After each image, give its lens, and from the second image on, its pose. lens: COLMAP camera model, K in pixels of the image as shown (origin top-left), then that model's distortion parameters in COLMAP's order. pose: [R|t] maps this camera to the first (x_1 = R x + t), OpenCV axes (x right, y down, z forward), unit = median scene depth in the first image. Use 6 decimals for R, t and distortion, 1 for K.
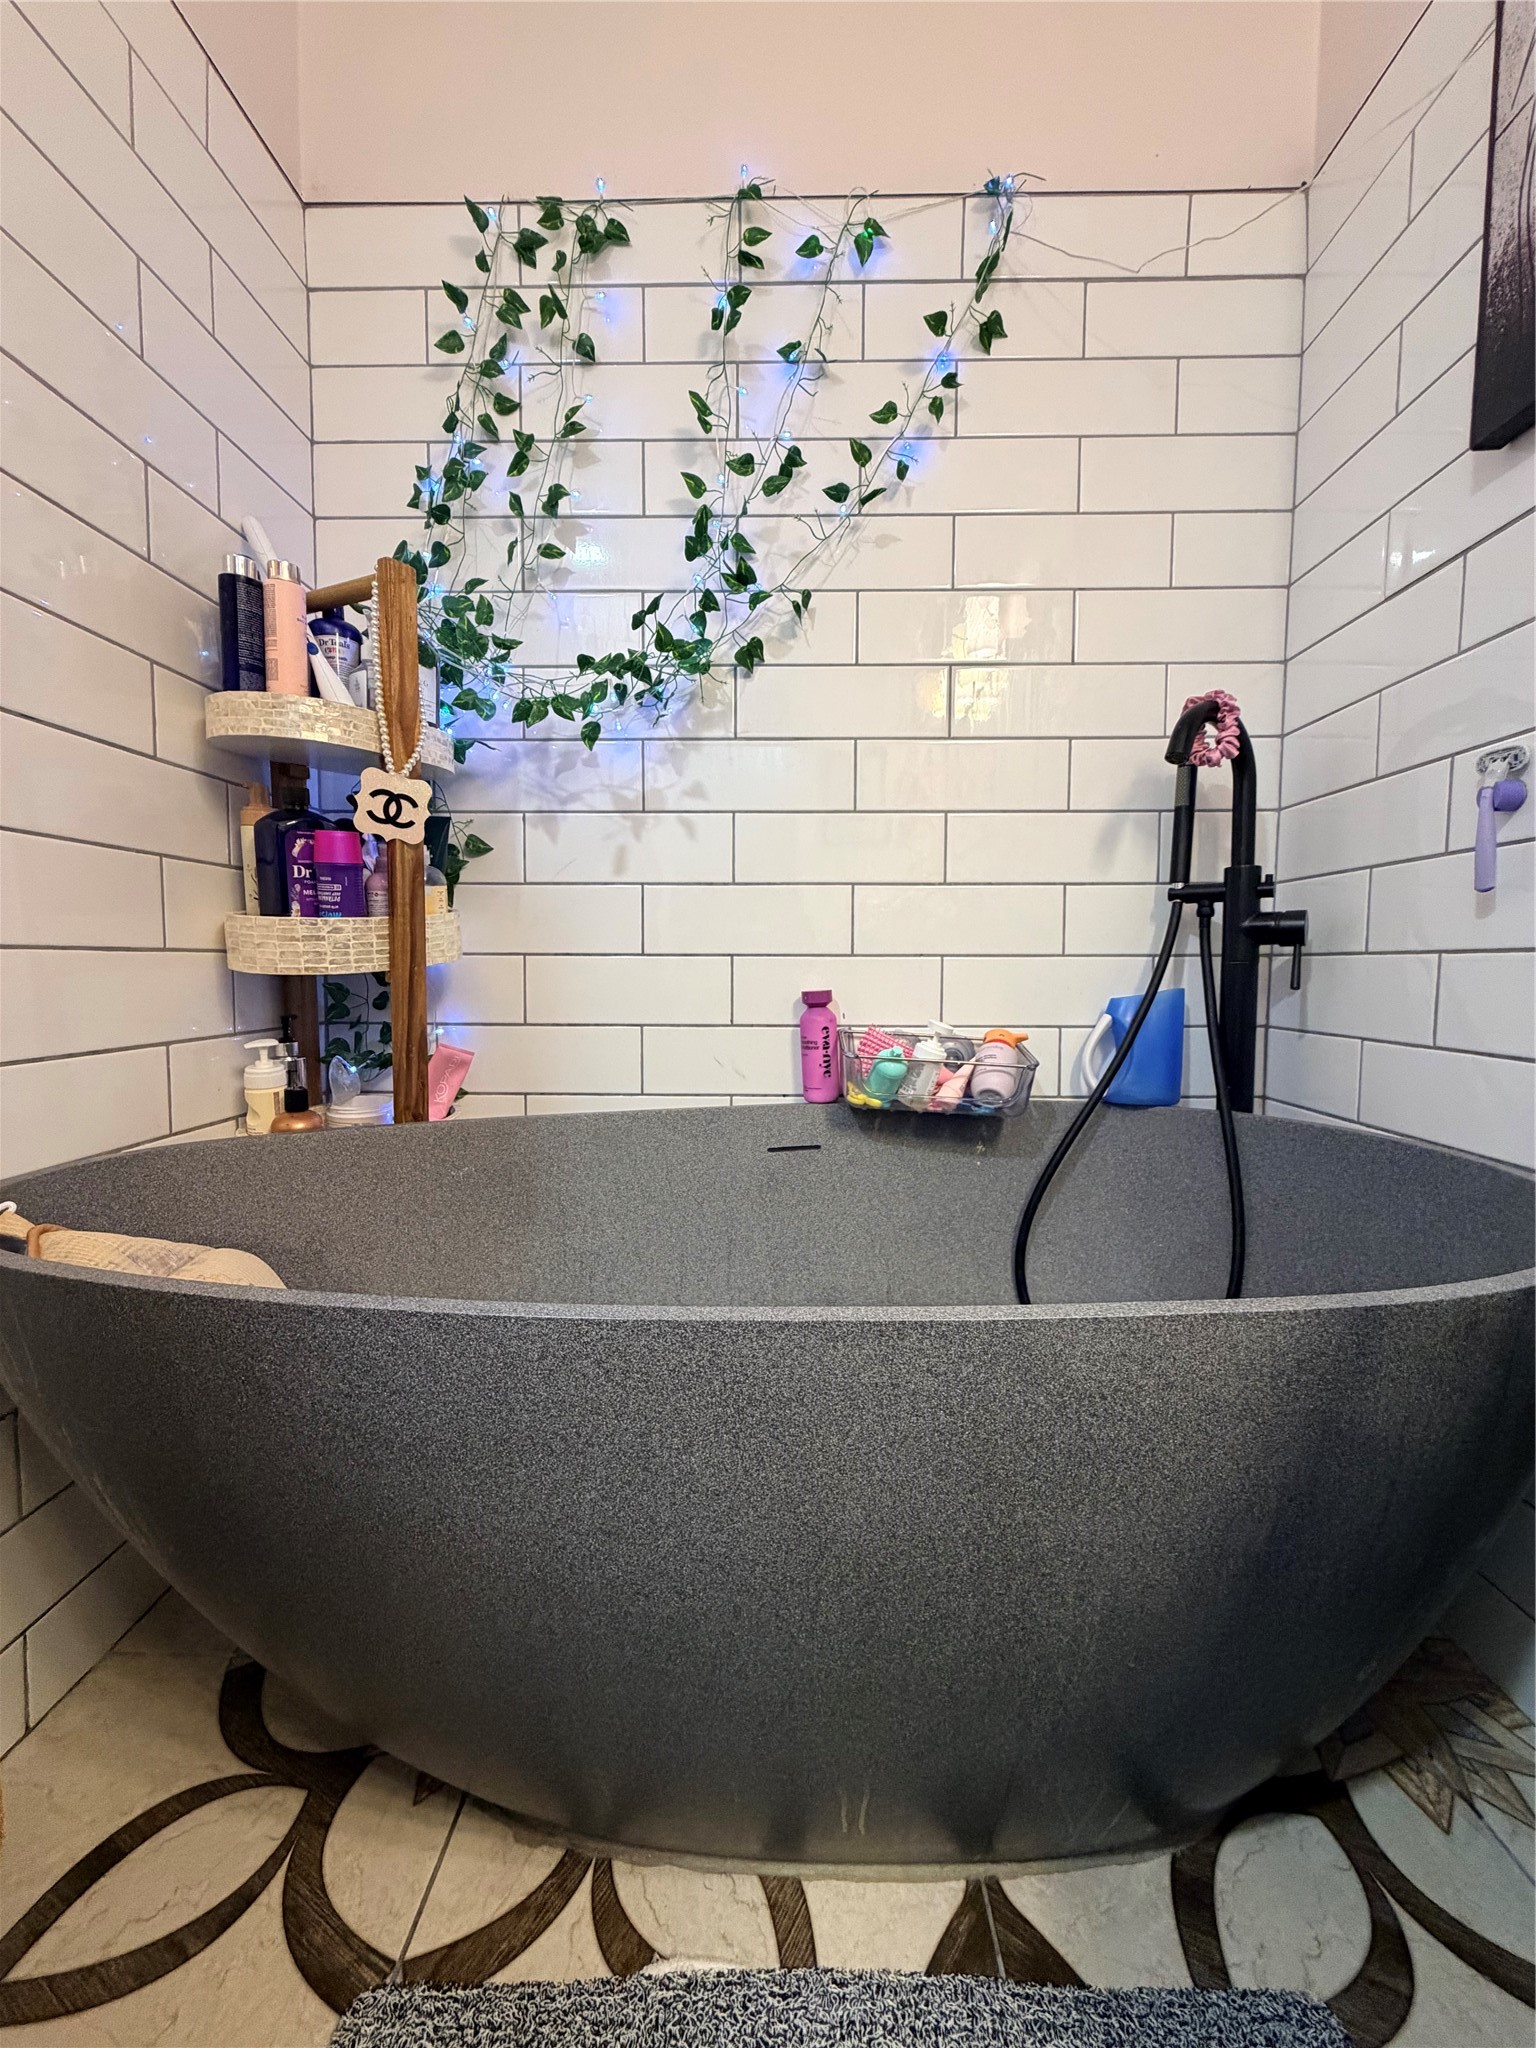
lens RADIAL K [[824.8, 0, 764.5], [0, 824.8, 1015.5], [0, 0, 1]] dist [0.002515, 0.000165]
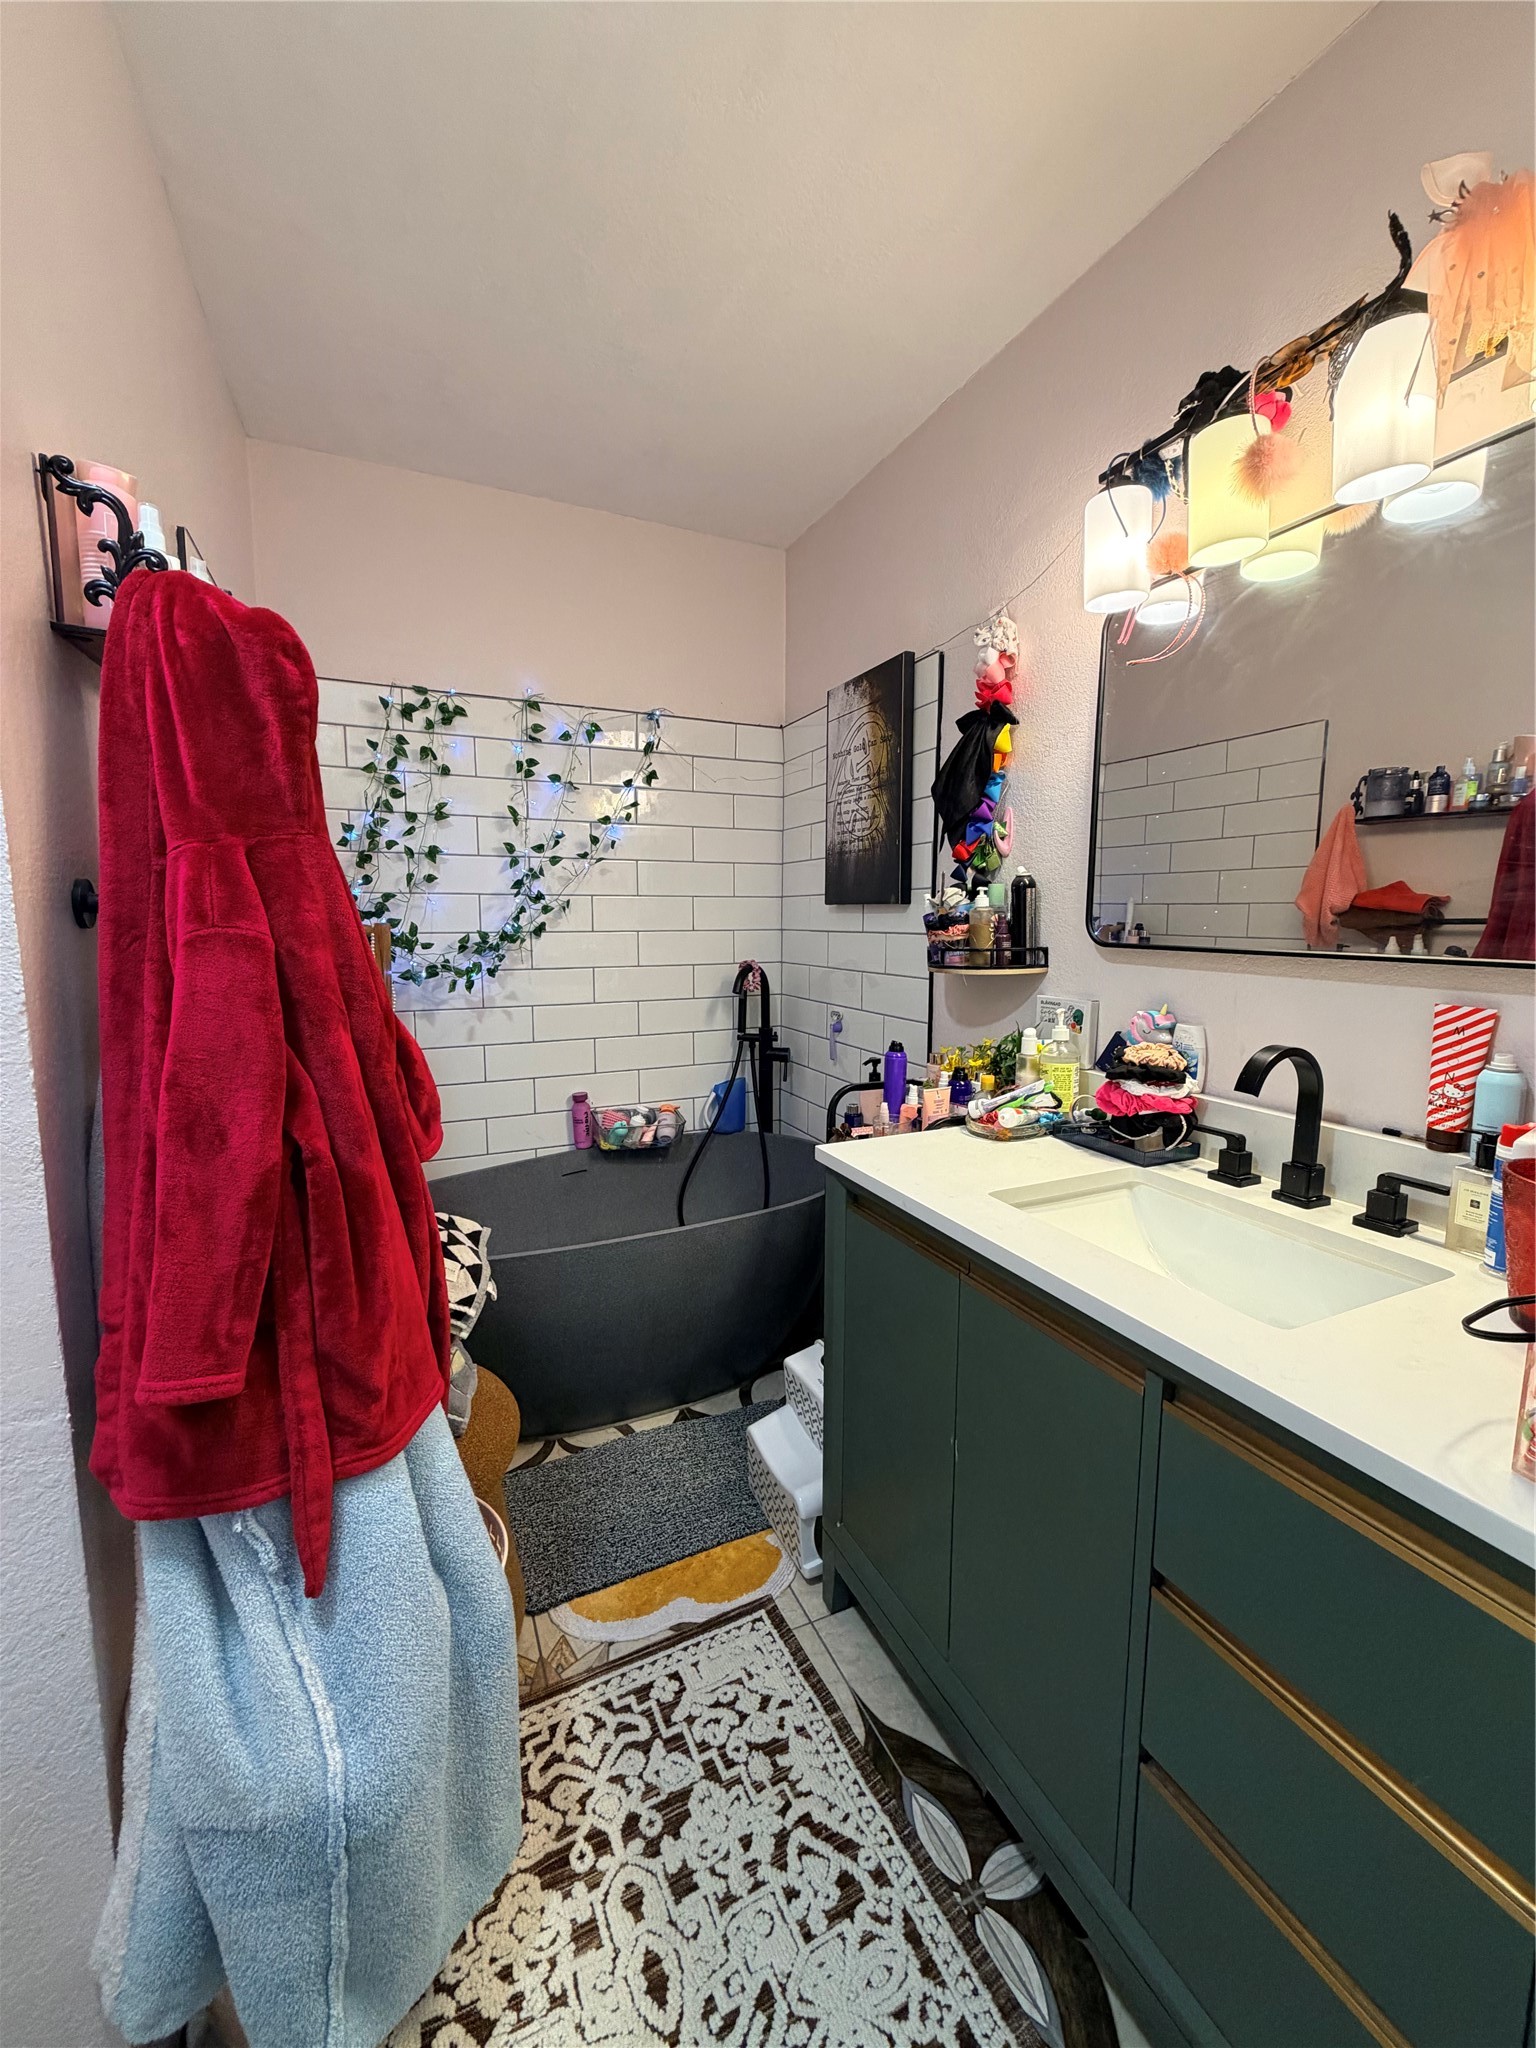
lens RADIAL K [[824.8, 0, 776.8], [0, 824.8, 1013.1], [0, 0, 1]] dist [0.002515, 0.000165]
pose [[0.893985, -0.053167, 0.444931, -0.407846], [0.028287, 0.997652, 0.062378, -0.351948], [-0.447203, -0.043179, 0.893390, -1.047836]]
